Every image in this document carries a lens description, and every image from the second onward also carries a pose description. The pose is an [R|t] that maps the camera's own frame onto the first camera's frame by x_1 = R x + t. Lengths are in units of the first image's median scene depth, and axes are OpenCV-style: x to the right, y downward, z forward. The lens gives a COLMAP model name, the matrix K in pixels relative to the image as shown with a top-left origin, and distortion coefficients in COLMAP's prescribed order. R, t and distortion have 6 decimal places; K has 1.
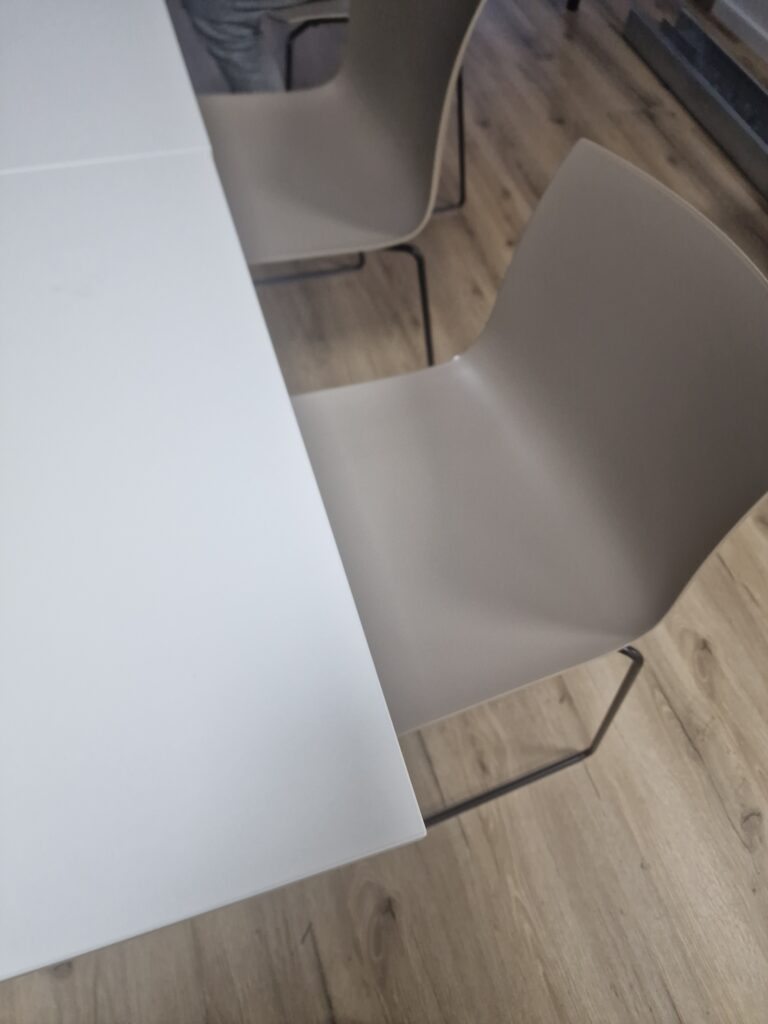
lens RADIAL K [[689.6, 0, 382.8], [0, 689.6, 521.2], [0, 0, 1]] dist [0.093782, -0.083535]
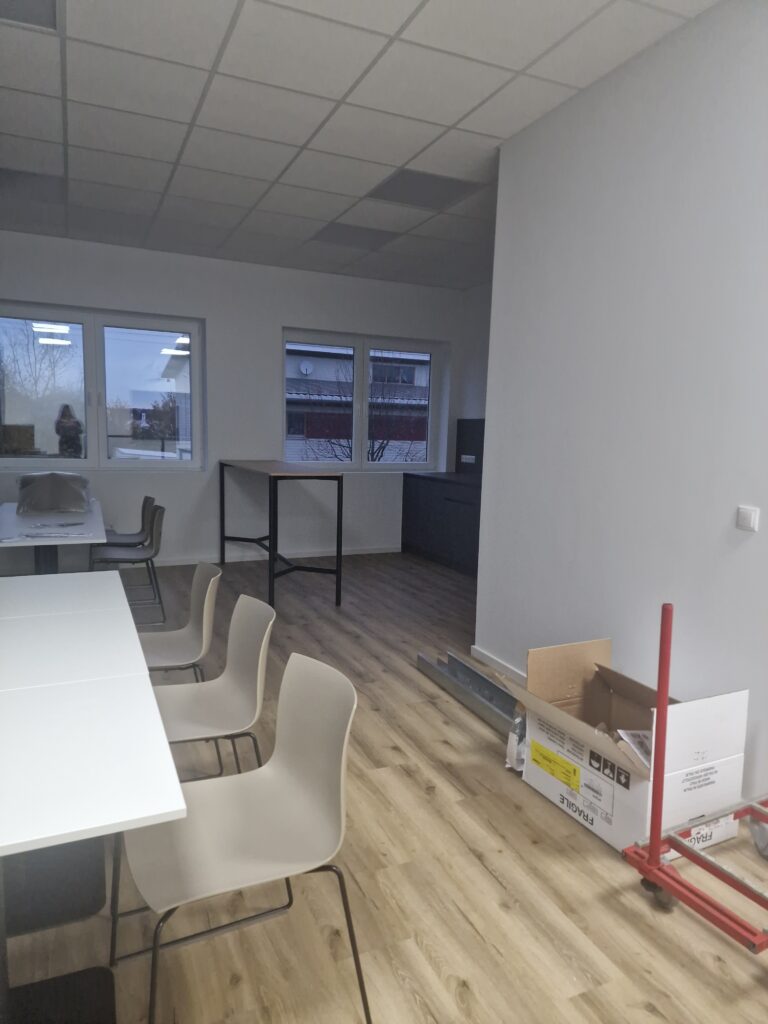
lens RADIAL K [[689.6, 0, 382.8], [0, 689.6, 521.2], [0, 0, 1]] dist [0.093782, -0.083535]
pose [[0.992956, -0.054891, 0.104999, 0.194564], [0.115978, 0.631511, -0.766644, 0.621315], [-0.024226, 0.773422, 0.633429, -0.556322]]
